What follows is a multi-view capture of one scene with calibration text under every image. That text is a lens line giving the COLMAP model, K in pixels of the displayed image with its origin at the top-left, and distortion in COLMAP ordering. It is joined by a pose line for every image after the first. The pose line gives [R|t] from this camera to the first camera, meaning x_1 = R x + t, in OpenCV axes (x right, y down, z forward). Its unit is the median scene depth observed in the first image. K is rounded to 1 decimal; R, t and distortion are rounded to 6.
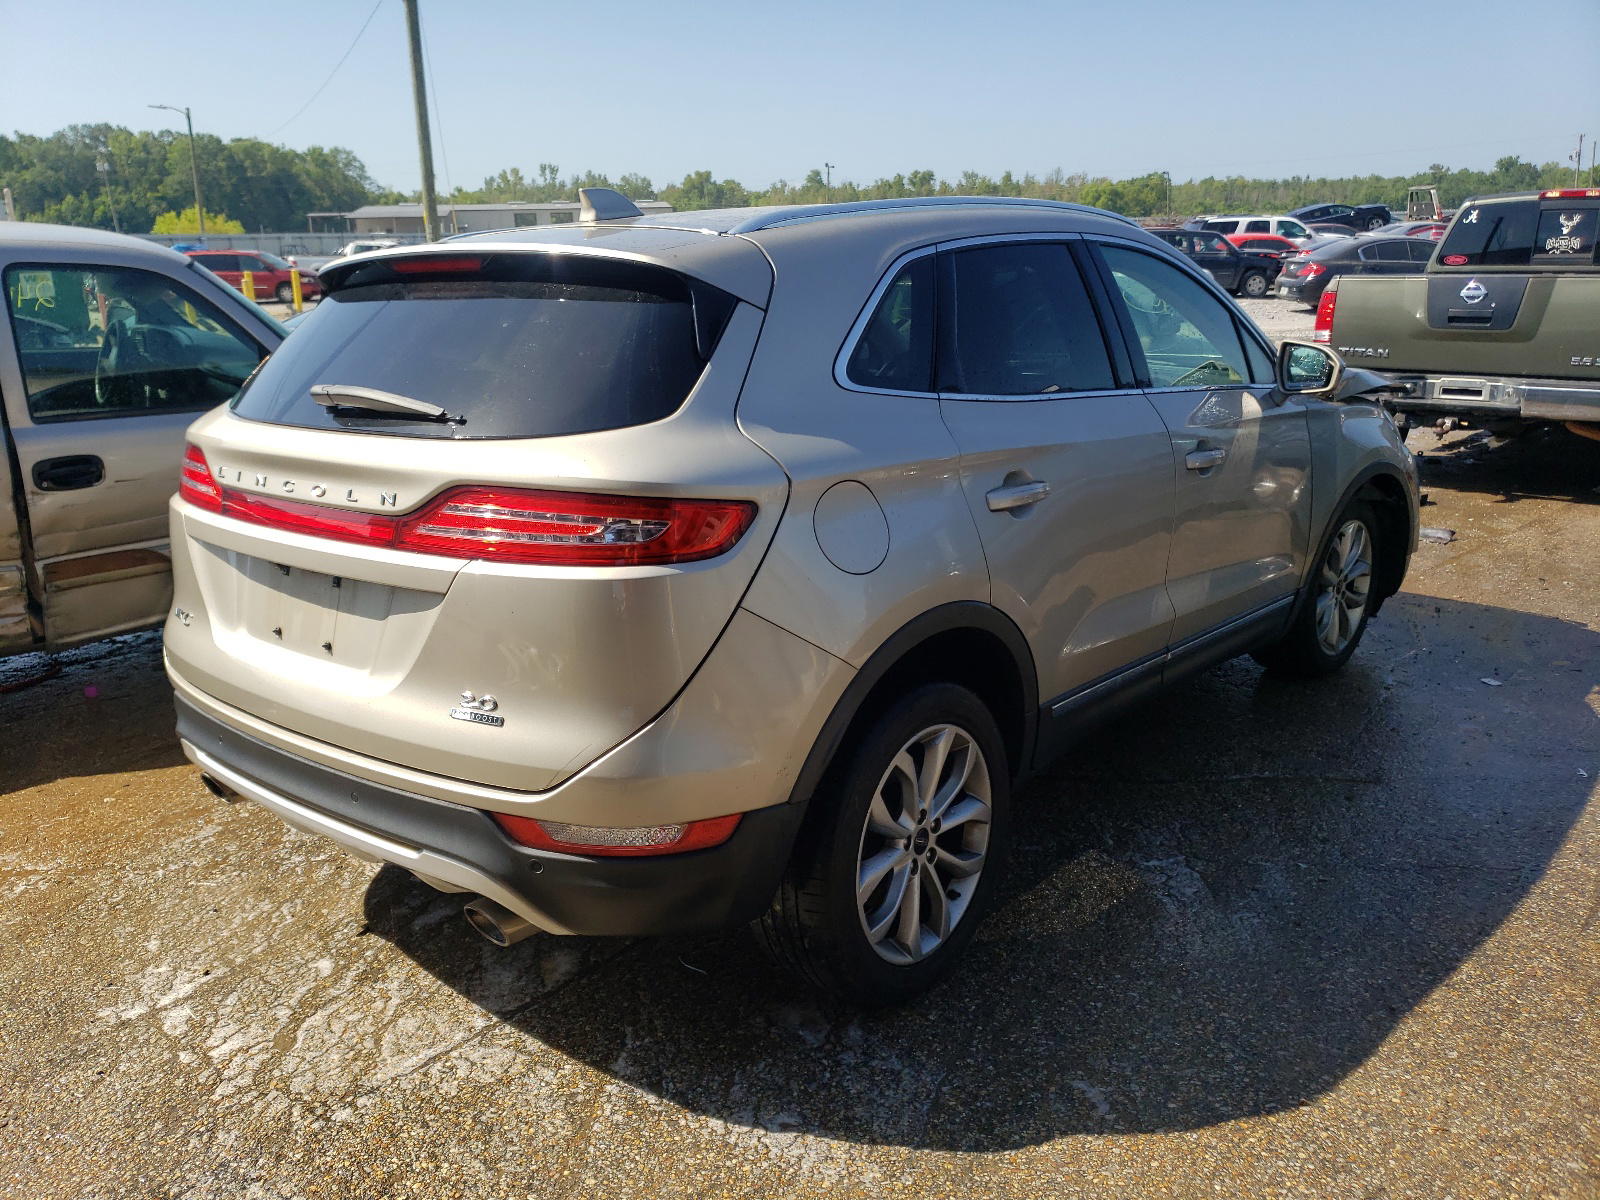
lens RADIAL K [[1200.9, 0, 788.6], [0, 1200.9, 613.4], [0, 0, 1]] dist [0.004184, 0.002509]
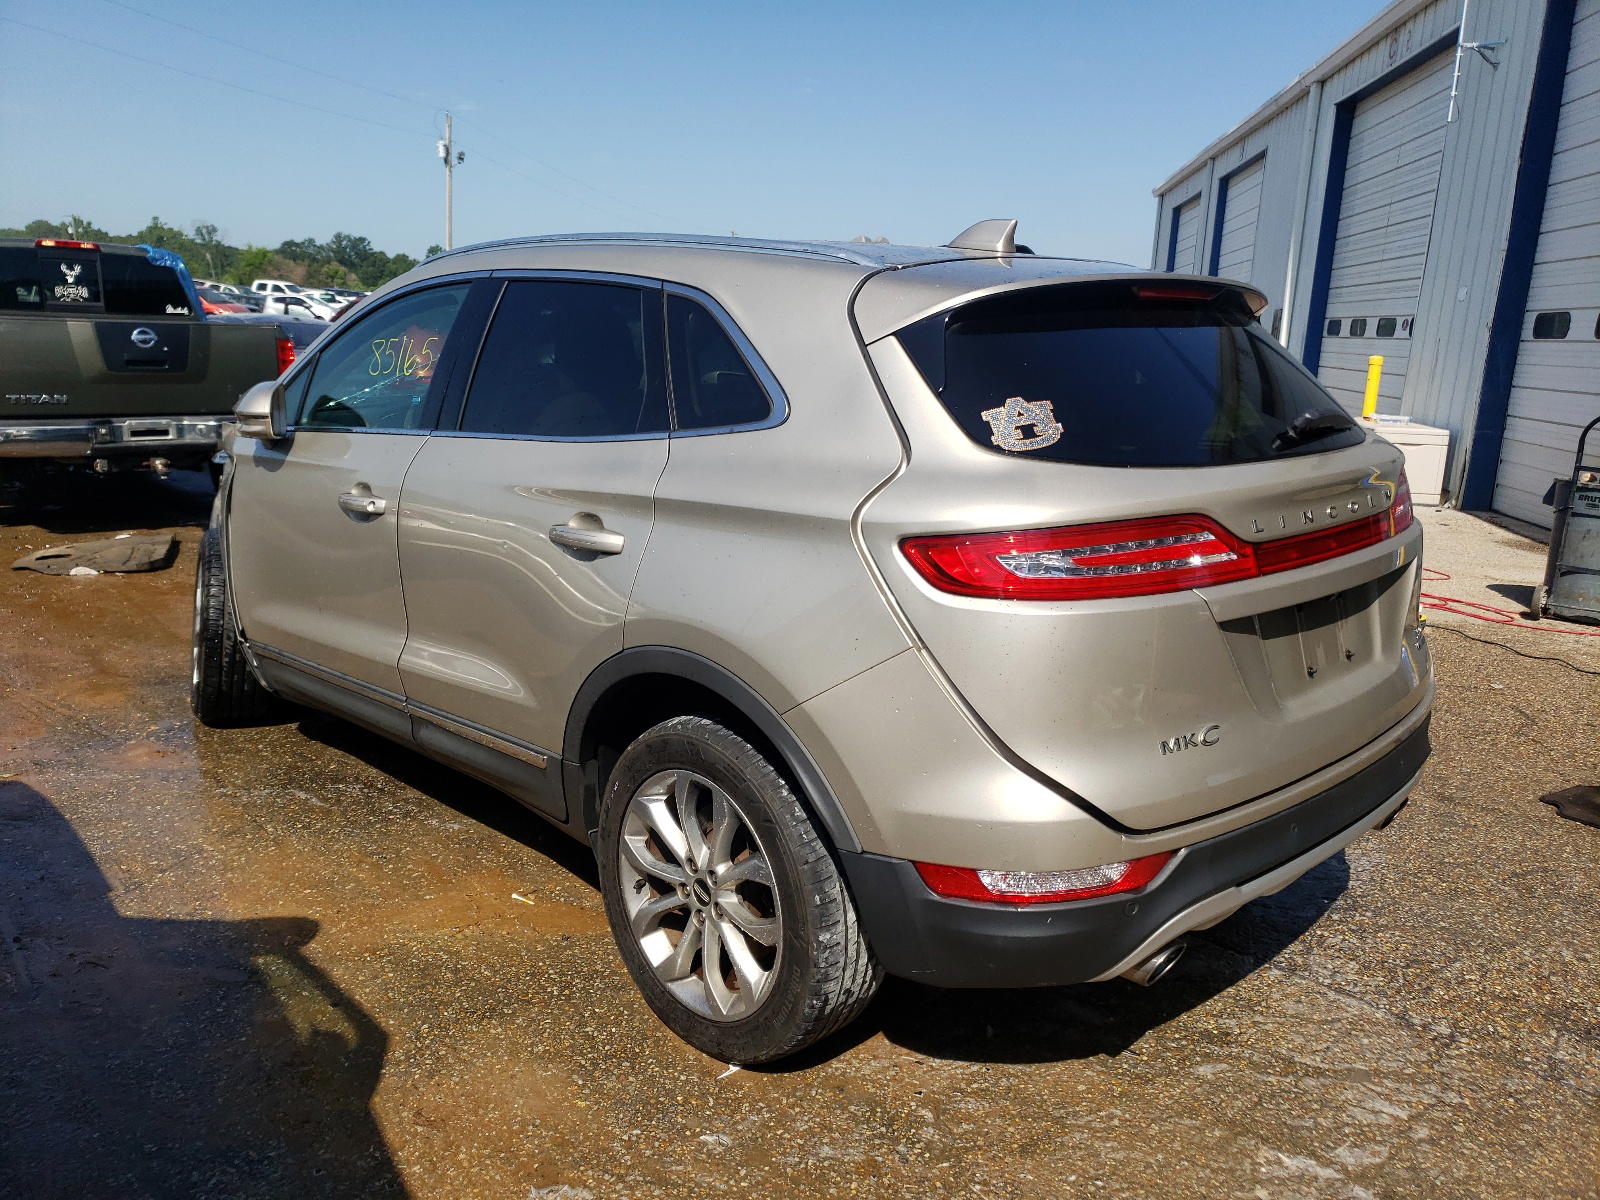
lens RADIAL K [[1200.9, 0, 787.7], [0, 1200.9, 588.0], [0, 0, 1]] dist [0.004184, 0.002509]
pose [[0.145179, -0.194015, 0.970197, -0.375615], [0.255925, 0.954577, 0.152595, -0.077157], [-0.955733, 0.226144, 0.188237, 0.327514]]
